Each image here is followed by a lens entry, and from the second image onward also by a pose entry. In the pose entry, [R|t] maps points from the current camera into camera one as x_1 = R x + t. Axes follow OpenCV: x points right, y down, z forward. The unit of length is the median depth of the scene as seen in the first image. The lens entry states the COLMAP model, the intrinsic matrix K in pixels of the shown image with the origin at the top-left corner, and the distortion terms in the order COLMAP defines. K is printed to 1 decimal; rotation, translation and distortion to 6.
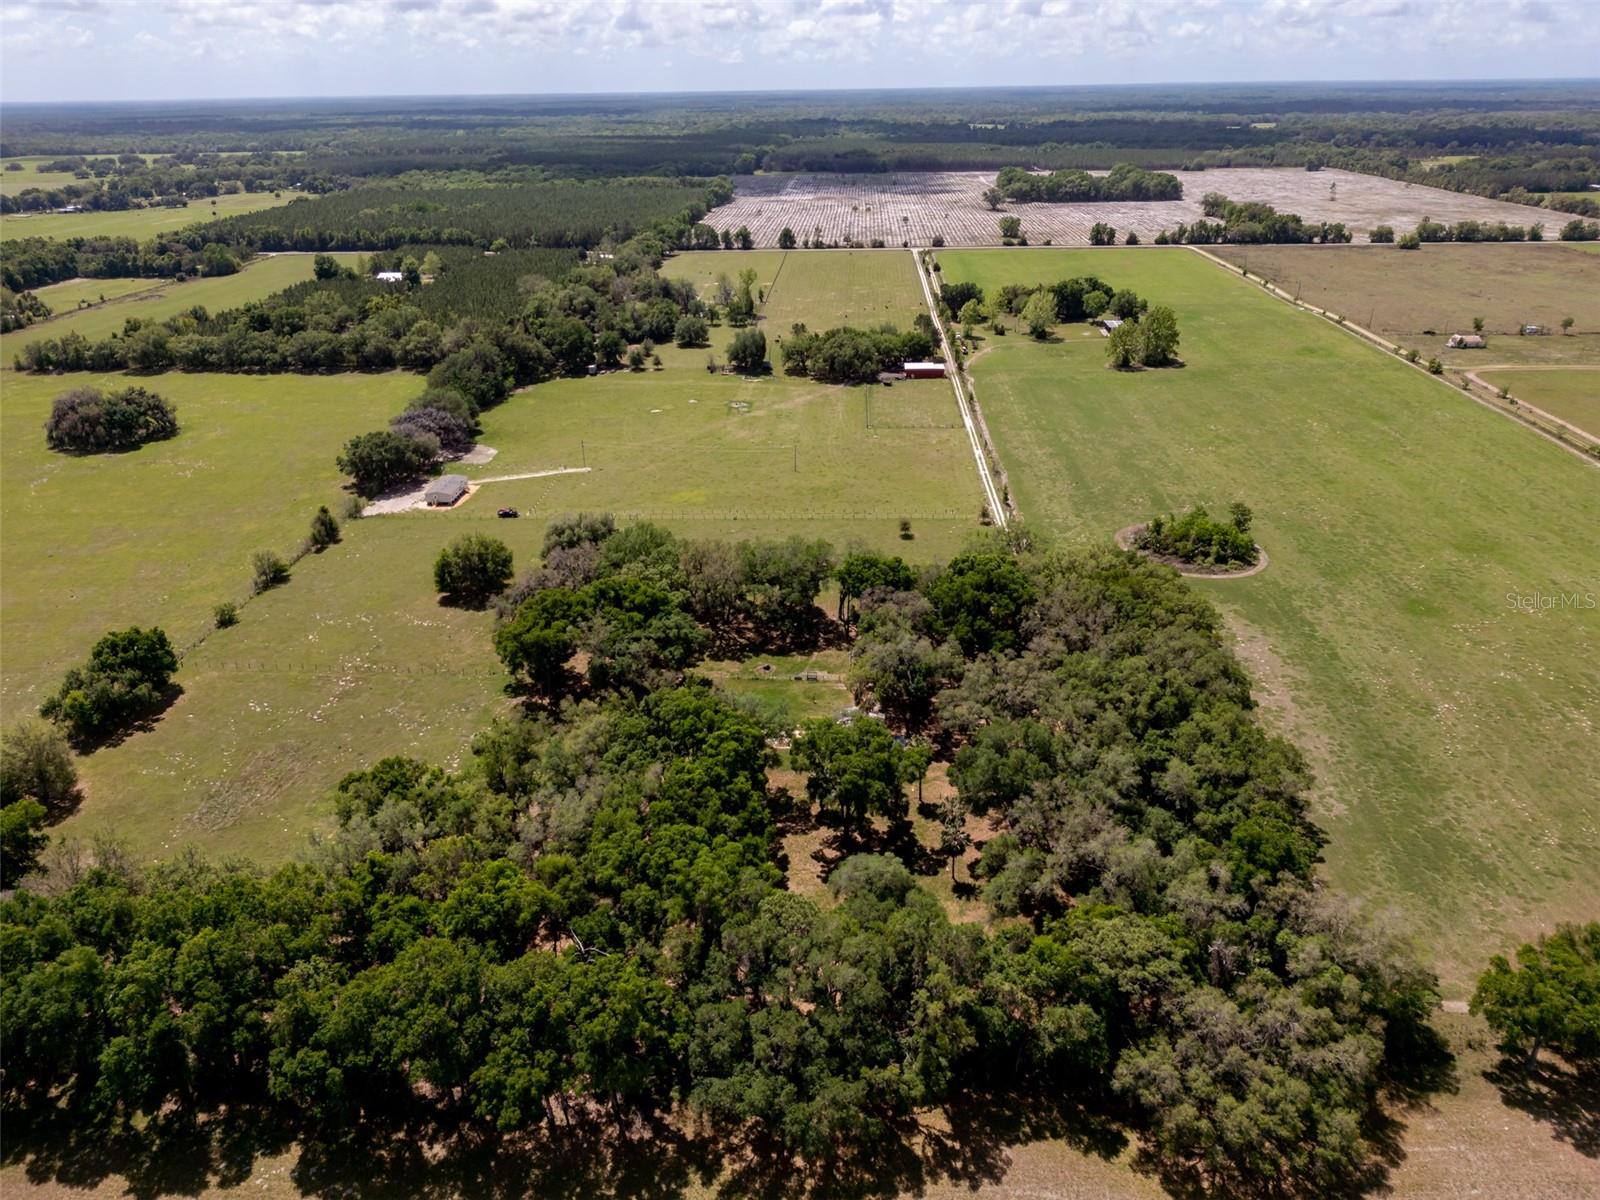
lens RADIAL K [[1143.6, 0, 807.4], [0, 1143.6, 598.6], [0, 0, 1]] dist [0.039105, -0.057040]
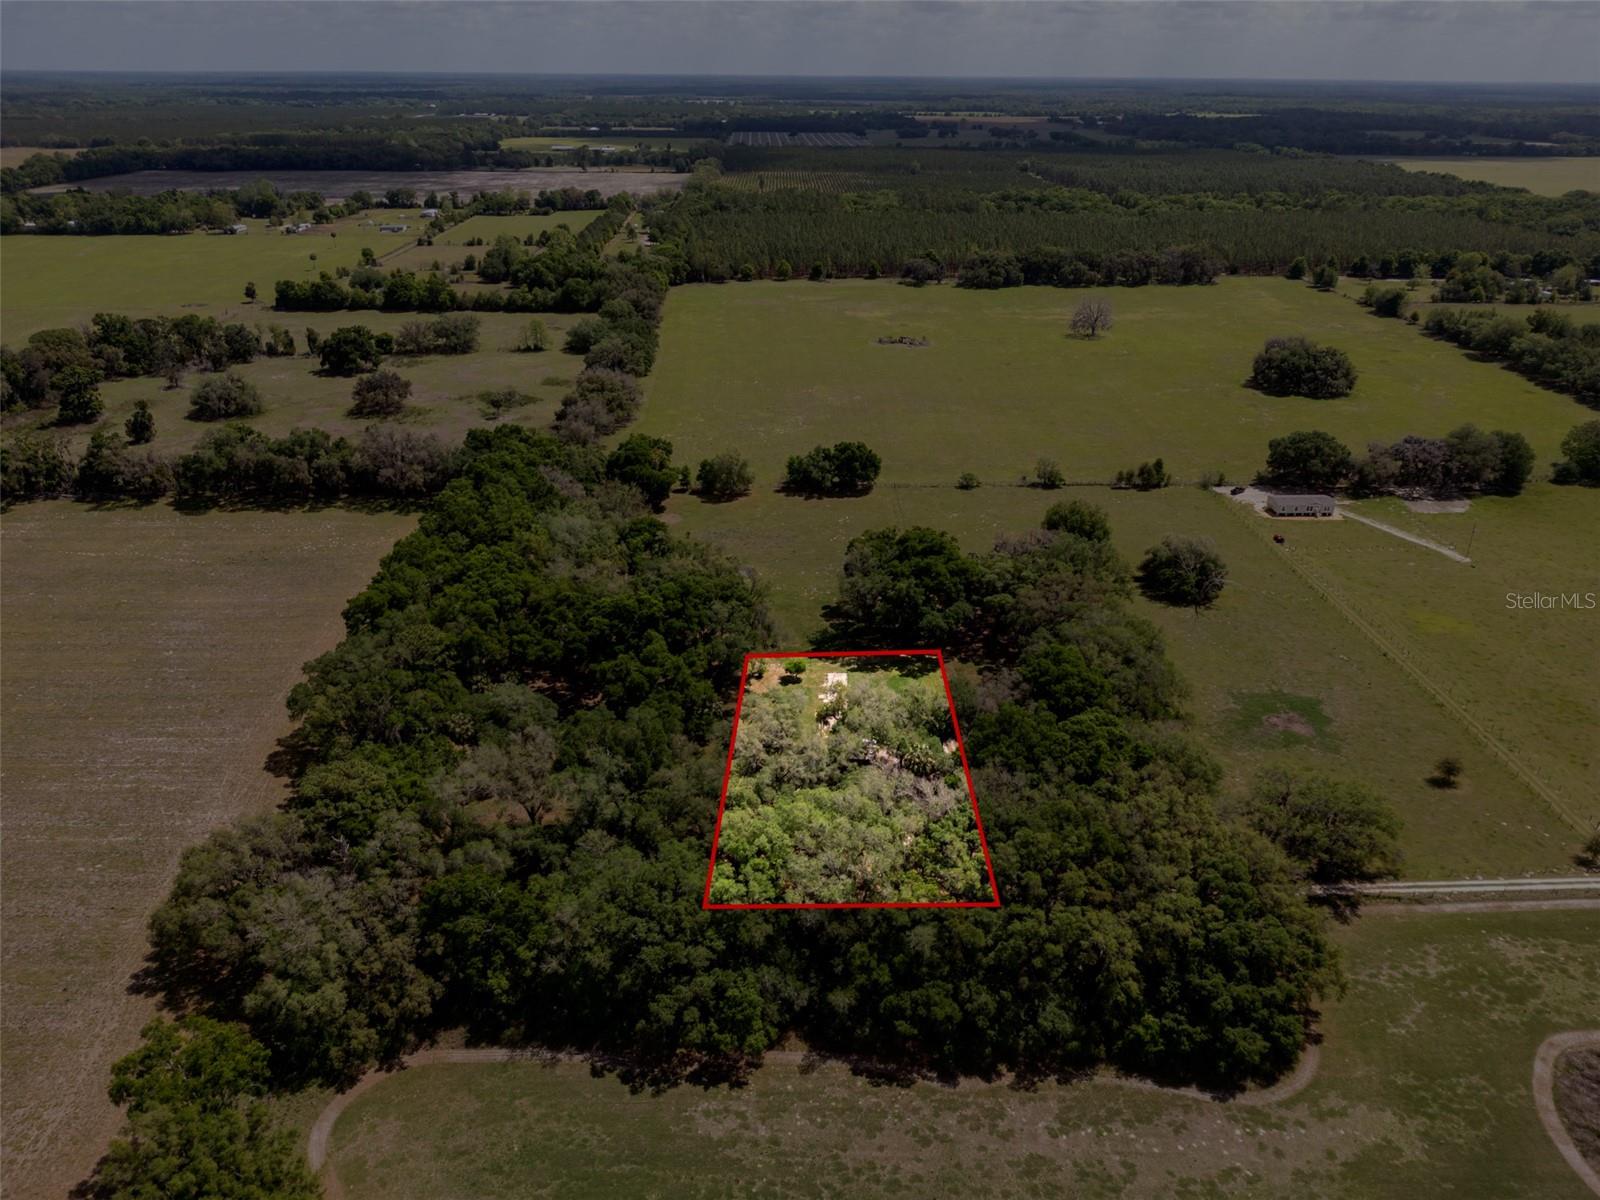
lens RADIAL K [[1143.6, 0, 804.5], [0, 1143.6, 613.4], [0, 0, 1]] dist [0.039105, -0.057040]
pose [[0.083866, 0.439248, -0.894443, 0.479822], [-0.415746, 0.831173, 0.369196, -0.180284], [0.905606, 0.340898, 0.252323, 0.385599]]
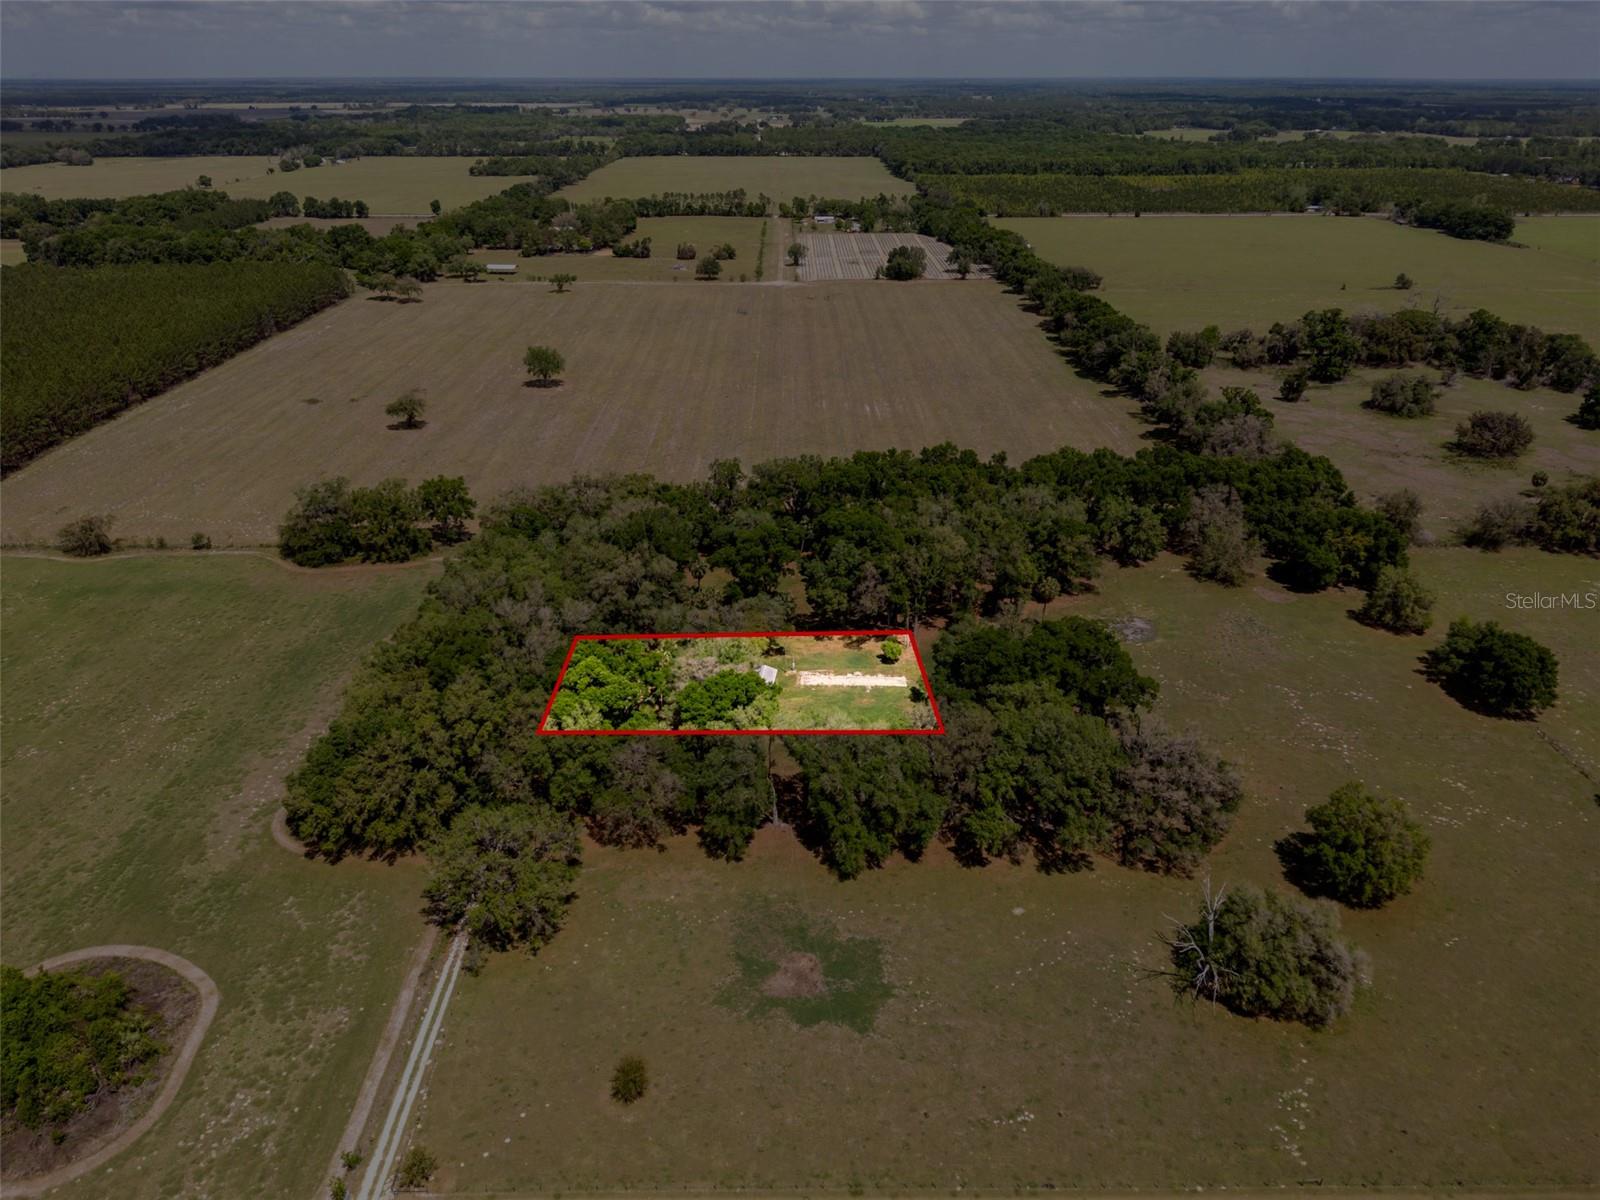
lens RADIAL K [[1143.6, 0, 804.7], [0, 1143.6, 605.7], [0, 0, 1]] dist [0.039105, -0.057040]
pose [[-0.998153, 0.038122, -0.047310, 0.025910], [-0.010724, 0.655891, 0.754780, -0.419694], [0.059804, 0.753893, -0.654270, 0.932878]]
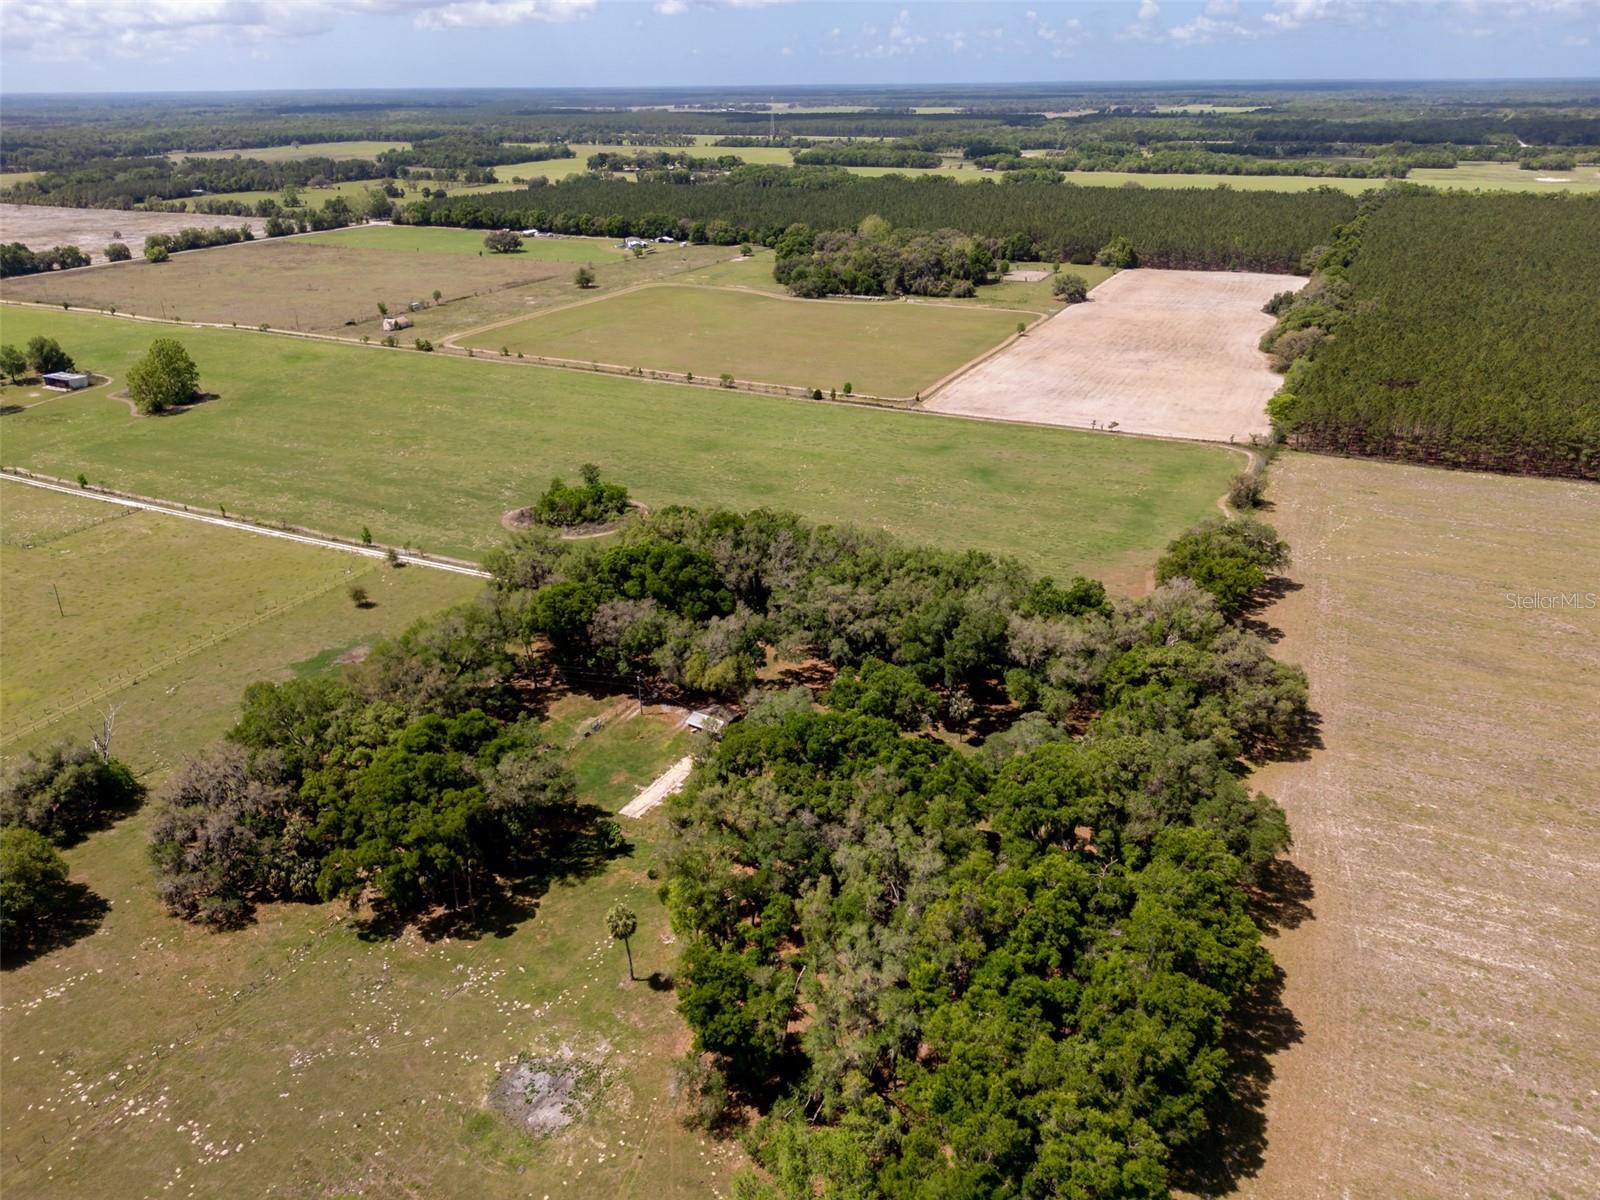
lens RADIAL K [[1143.6, 0, 799.4], [0, 1143.6, 603.7], [0, 0, 1]] dist [0.039105, -0.057040]
pose [[0.402437, -0.370488, 0.837128, -0.409779], [0.377308, 0.900292, 0.217057, -0.097138], [-0.834076, 0.228503, 0.502098, 0.232773]]
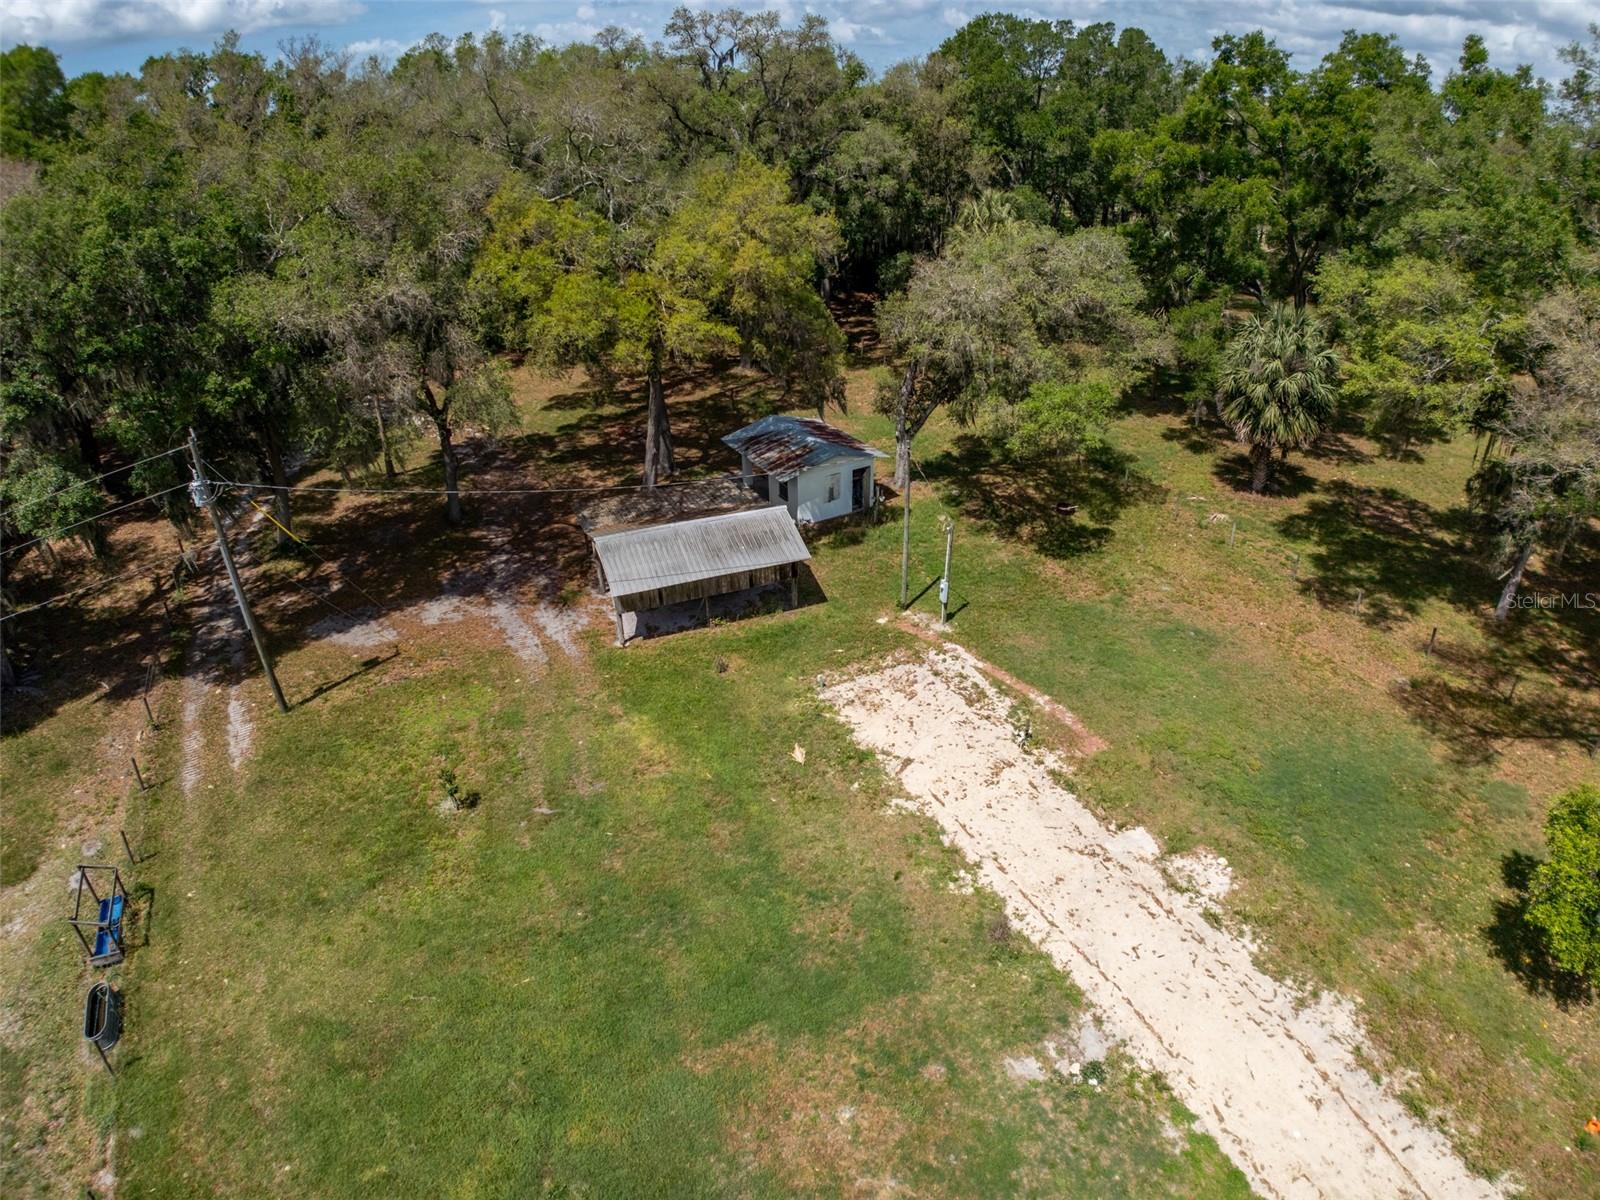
lens RADIAL K [[920.9, 0, 805.7], [0, 920.9, 612.8], [0, 0, 1]] dist [-0.138137, 0.010117]
pose [[-0.526467, -0.412982, 0.743154, -0.052193], [0.364443, 0.680097, 0.636121, 0.012069], [-0.768123, 0.605734, -0.207540, 0.579936]]
